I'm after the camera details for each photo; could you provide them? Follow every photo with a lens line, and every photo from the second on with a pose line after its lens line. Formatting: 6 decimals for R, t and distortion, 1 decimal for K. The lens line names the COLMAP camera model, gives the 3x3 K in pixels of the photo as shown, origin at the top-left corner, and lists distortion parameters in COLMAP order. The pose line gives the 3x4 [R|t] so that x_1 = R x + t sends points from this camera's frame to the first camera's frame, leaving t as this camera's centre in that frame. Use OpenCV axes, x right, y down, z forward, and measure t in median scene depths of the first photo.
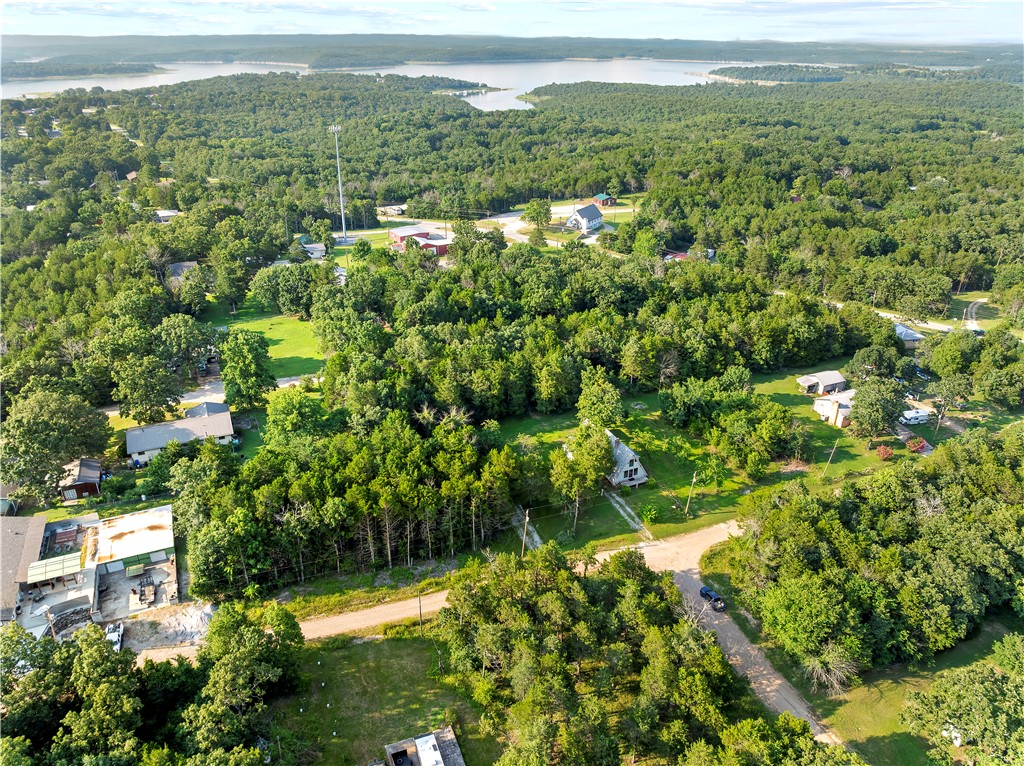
lens RADIAL K [[711.7, 0, 512.0], [0, 711.7, 383.0], [0, 0, 1]] dist [-0.054339, 0.026167]
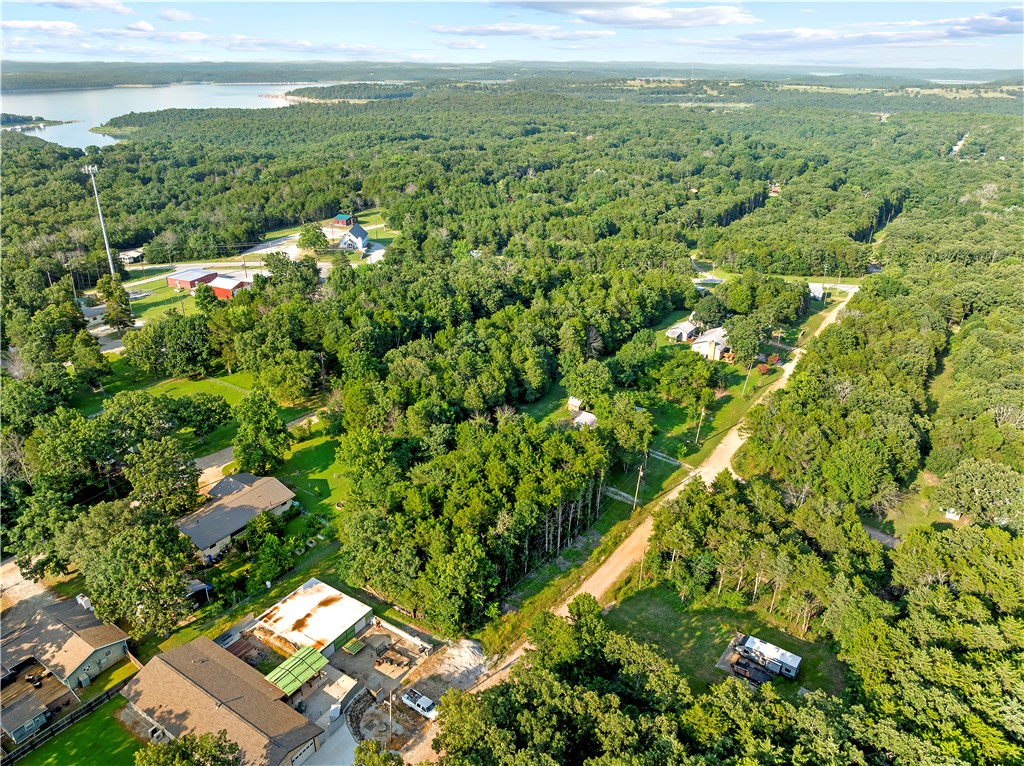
lens RADIAL K [[711.7, 0, 512.0], [0, 711.7, 383.0], [0, 0, 1]] dist [-0.054339, 0.026167]
pose [[0.847101, -0.221535, 0.483055, -0.478719], [0.233705, 0.971649, 0.035777, -0.030005], [-0.477286, 0.082586, 0.874859, 0.054161]]
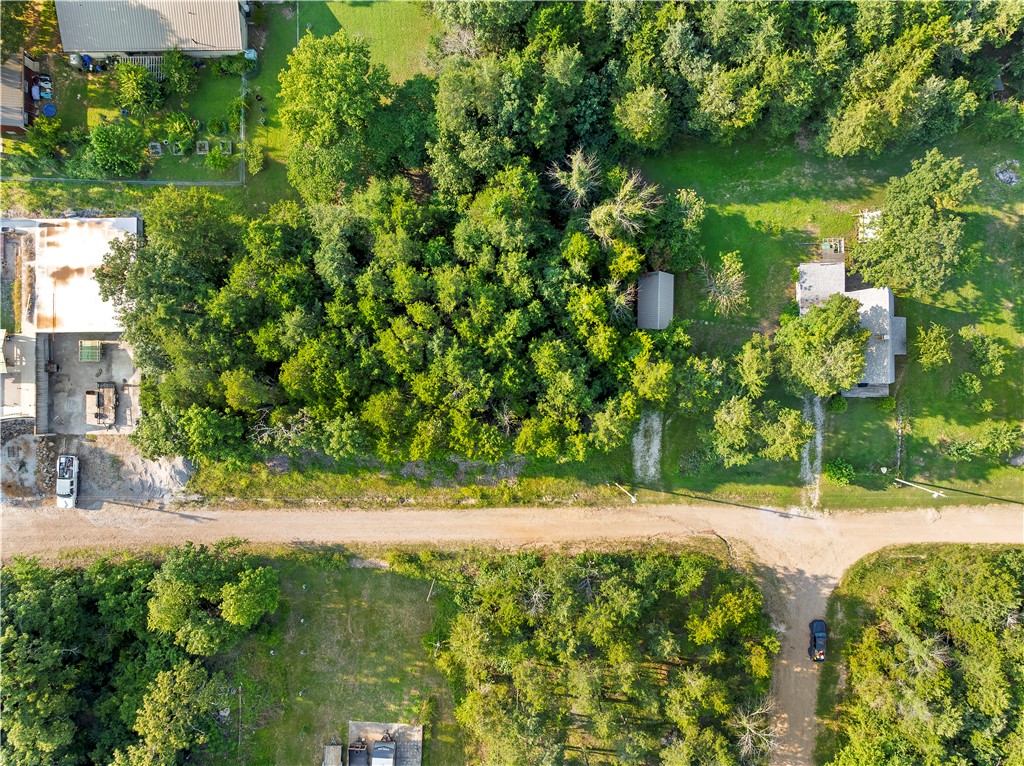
lens RADIAL K [[711.7, 0, 512.0], [0, 711.7, 383.0], [0, 0, 1]] dist [-0.054339, 0.026167]
pose [[0.914362, 0.404890, -0.002240, -0.084630], [-0.183542, 0.419411, 0.889048, -0.284421], [0.360907, -0.812501, 0.457808, 0.526329]]
